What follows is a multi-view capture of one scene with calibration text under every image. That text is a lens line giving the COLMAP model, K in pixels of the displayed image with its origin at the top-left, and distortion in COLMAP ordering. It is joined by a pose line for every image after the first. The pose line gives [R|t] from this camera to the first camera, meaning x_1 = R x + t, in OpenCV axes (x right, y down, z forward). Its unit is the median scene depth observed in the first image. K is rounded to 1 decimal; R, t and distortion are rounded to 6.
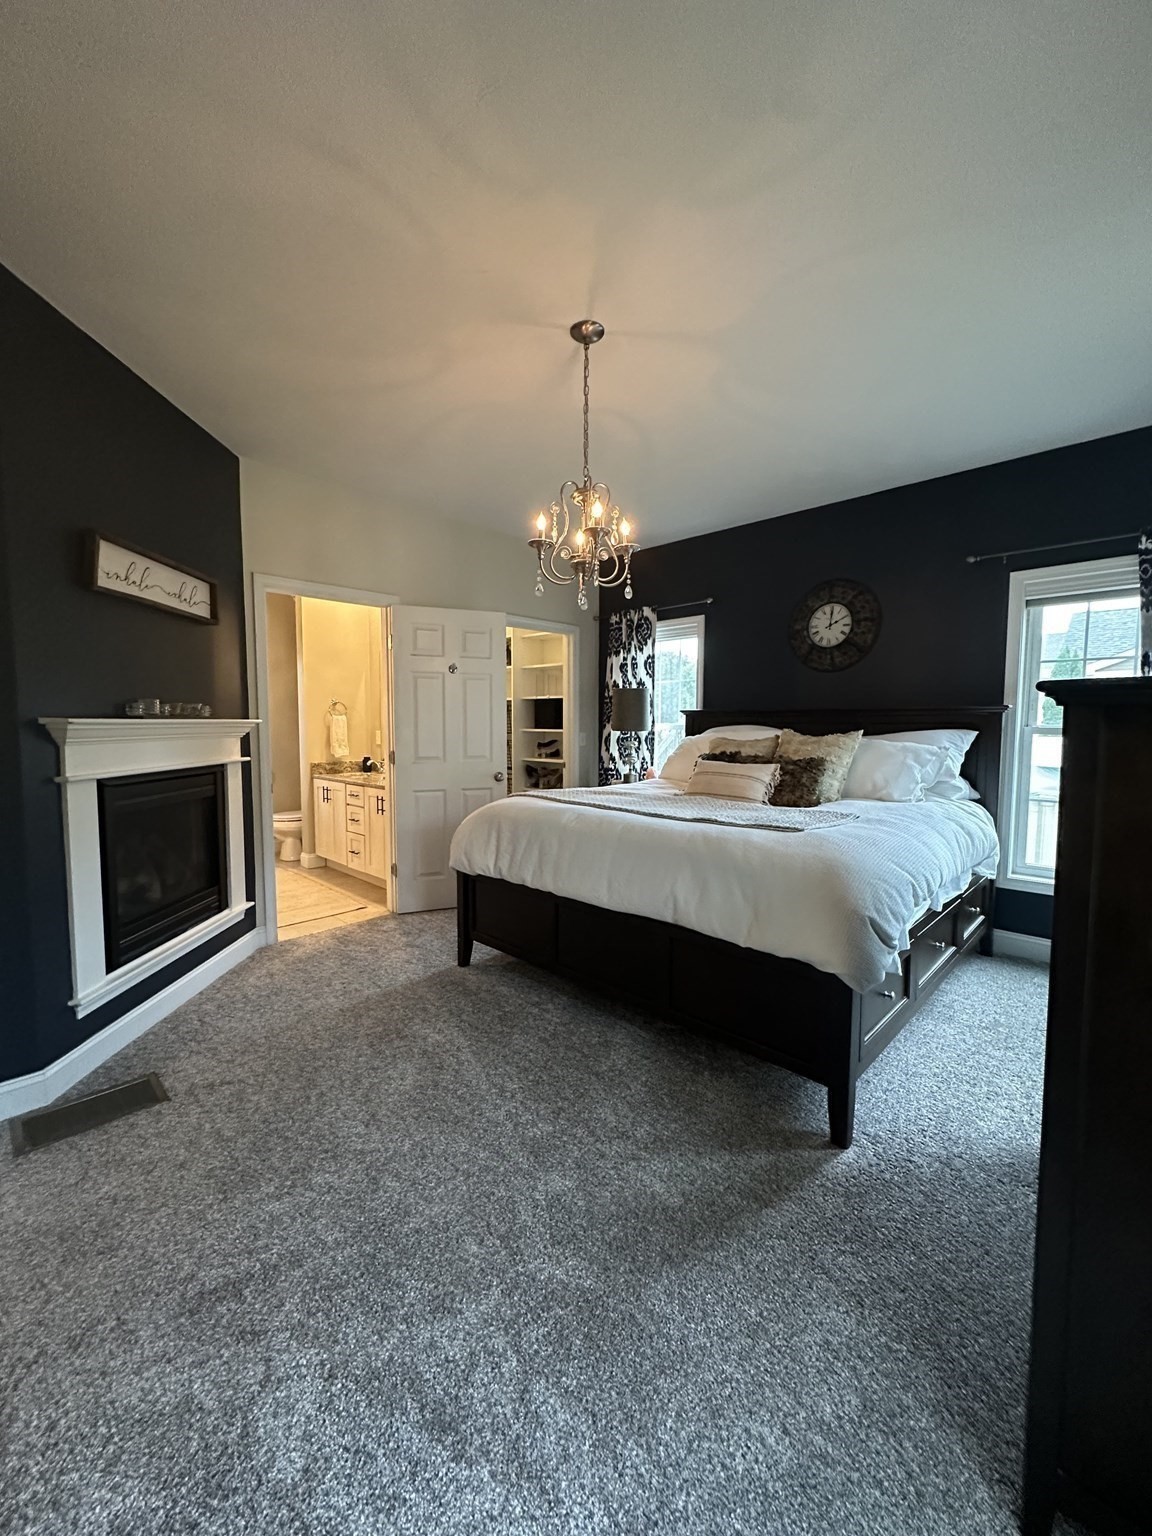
lens RADIAL K [[612.7, 0, 573.8], [0, 612.7, 766.5], [0, 0, 1]] dist [-0.002419, -0.000215]
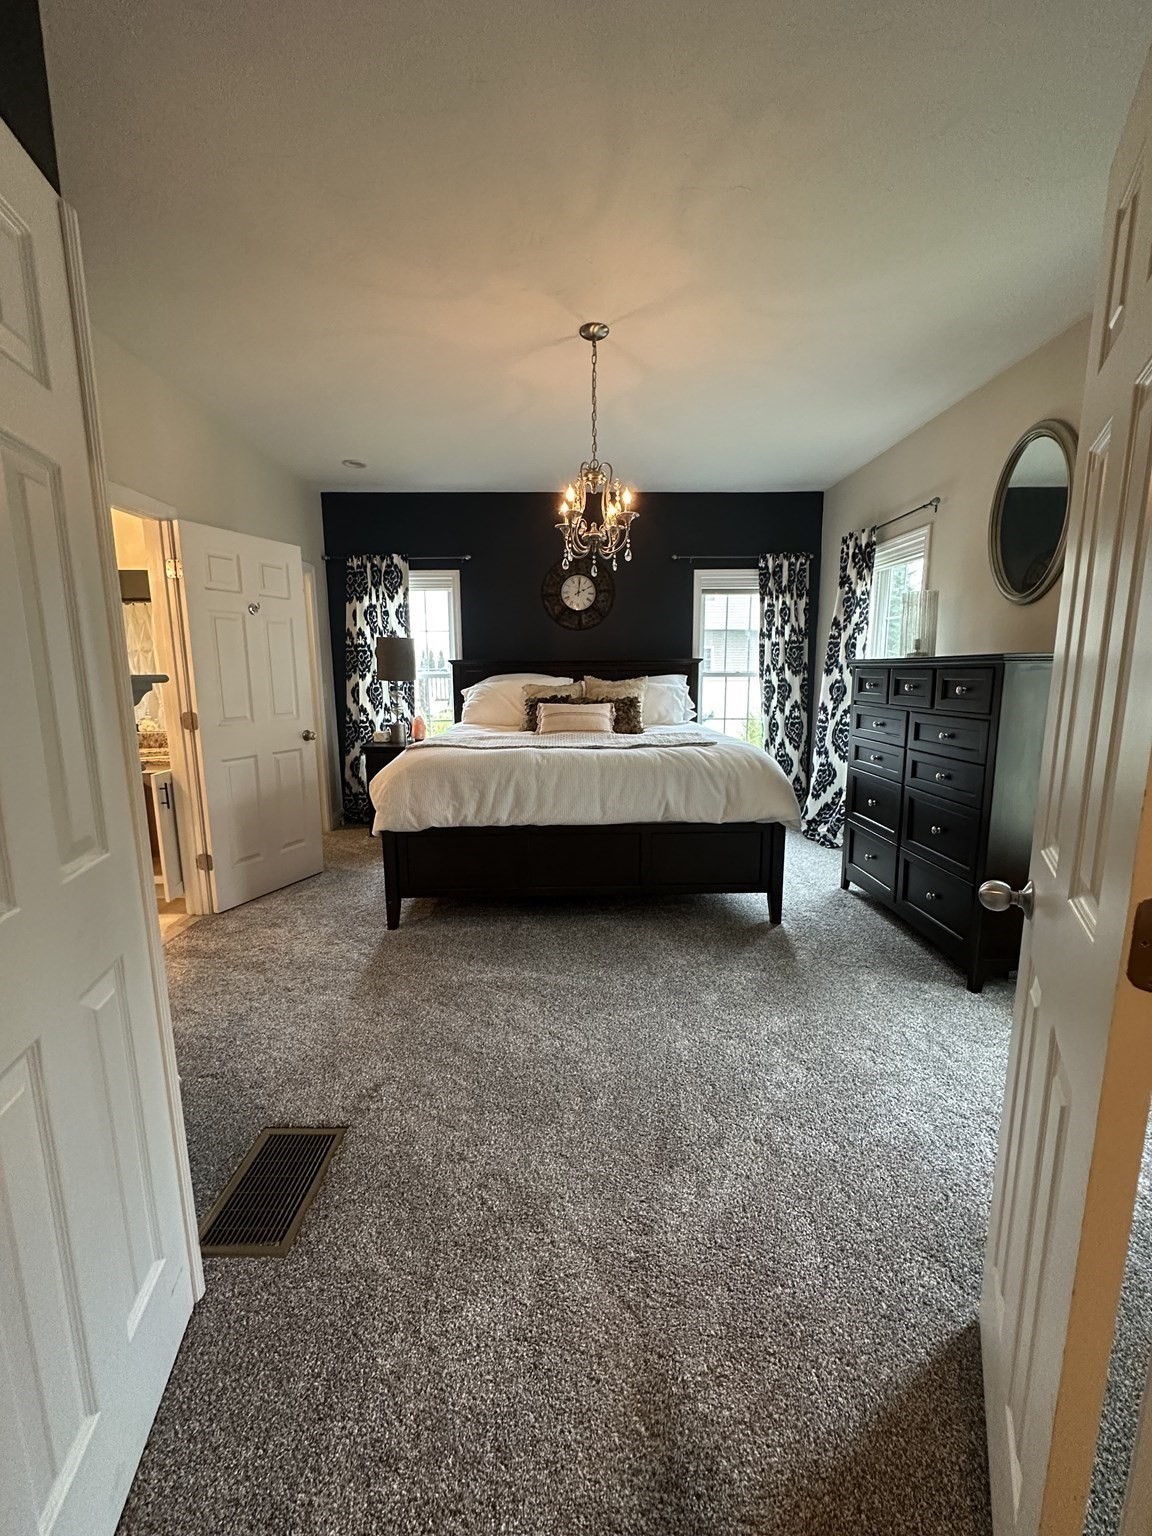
lens RADIAL K [[612.7, 0, 577.1], [0, 612.7, 767.0], [0, 0, 1]] dist [-0.002419, -0.000215]
pose [[0.700689, -0.118926, 0.703485, -0.512432], [0.059406, 0.992311, 0.108583, -0.011425], [-0.710989, -0.034292, 0.702366, 0.103348]]
